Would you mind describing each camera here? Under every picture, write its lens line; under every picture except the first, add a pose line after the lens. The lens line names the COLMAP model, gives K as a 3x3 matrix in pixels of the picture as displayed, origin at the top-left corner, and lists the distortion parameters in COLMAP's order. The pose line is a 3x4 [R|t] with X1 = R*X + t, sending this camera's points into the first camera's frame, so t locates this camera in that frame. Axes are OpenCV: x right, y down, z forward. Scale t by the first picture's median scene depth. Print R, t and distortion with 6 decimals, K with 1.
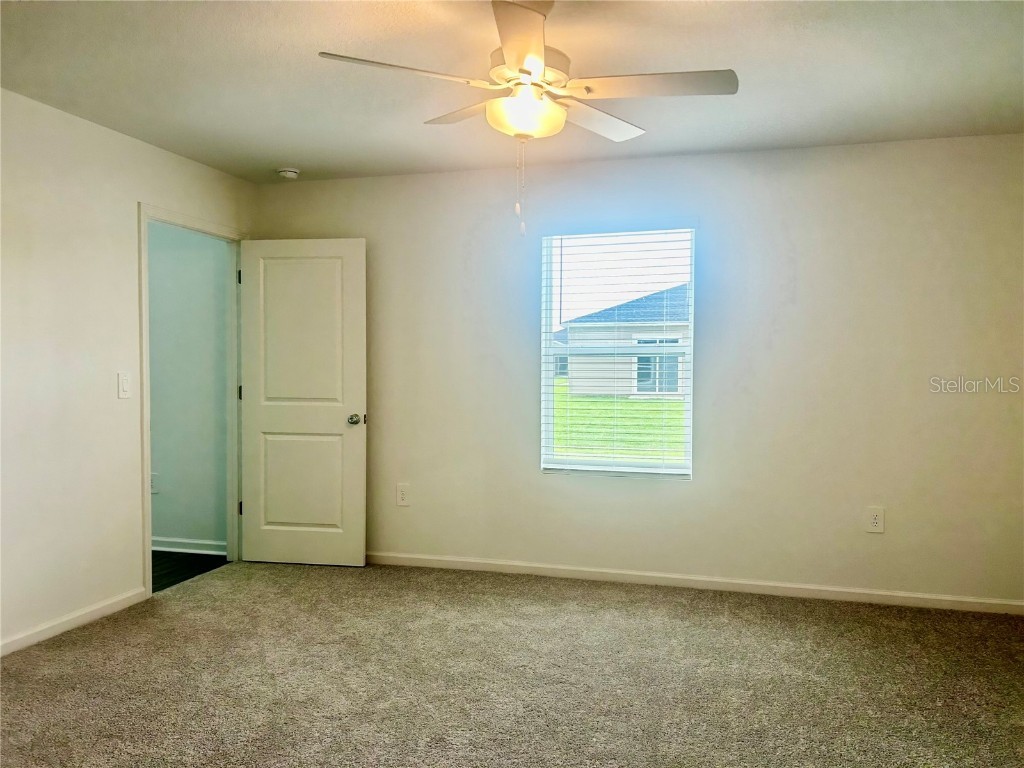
lens RADIAL K [[772.0, 0, 520.4], [0, 772.0, 384.7], [0, 0, 1]] dist [0.028897, -0.005313]
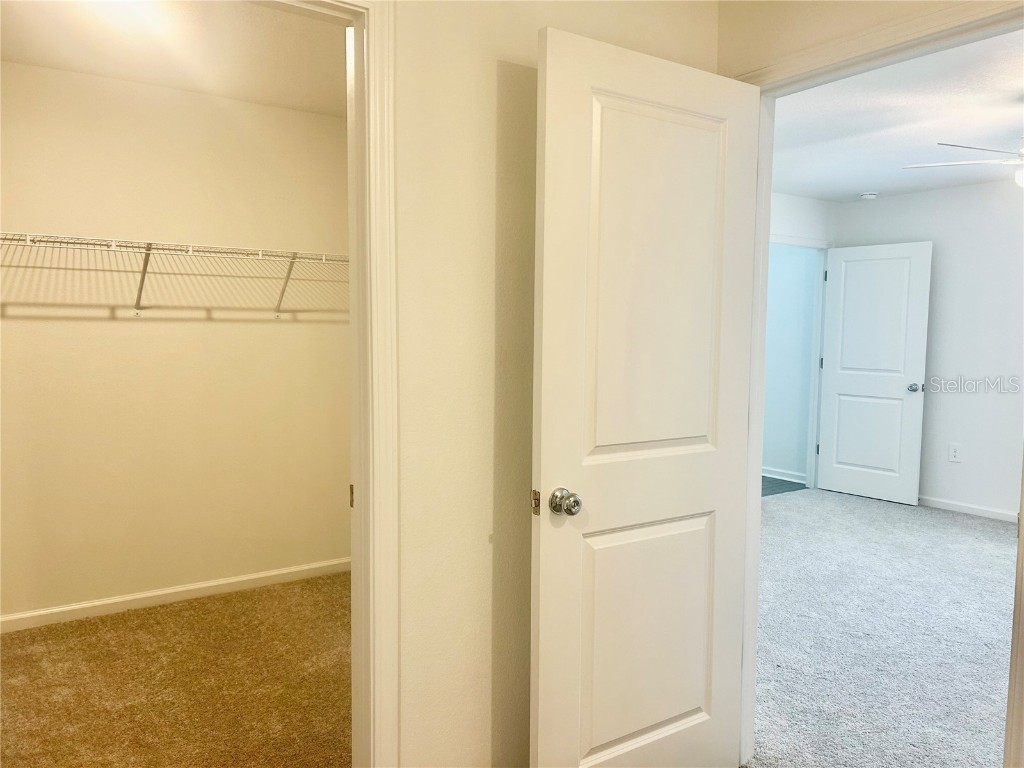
lens RADIAL K [[772.0, 0, 520.4], [0, 772.0, 384.7], [0, 0, 1]] dist [0.028897, -0.005313]
pose [[0.763603, 0.053862, -0.643435, 0.113933], [-0.026478, 0.998288, 0.052145, -0.009300], [0.645143, -0.022781, 0.763722, -0.390344]]
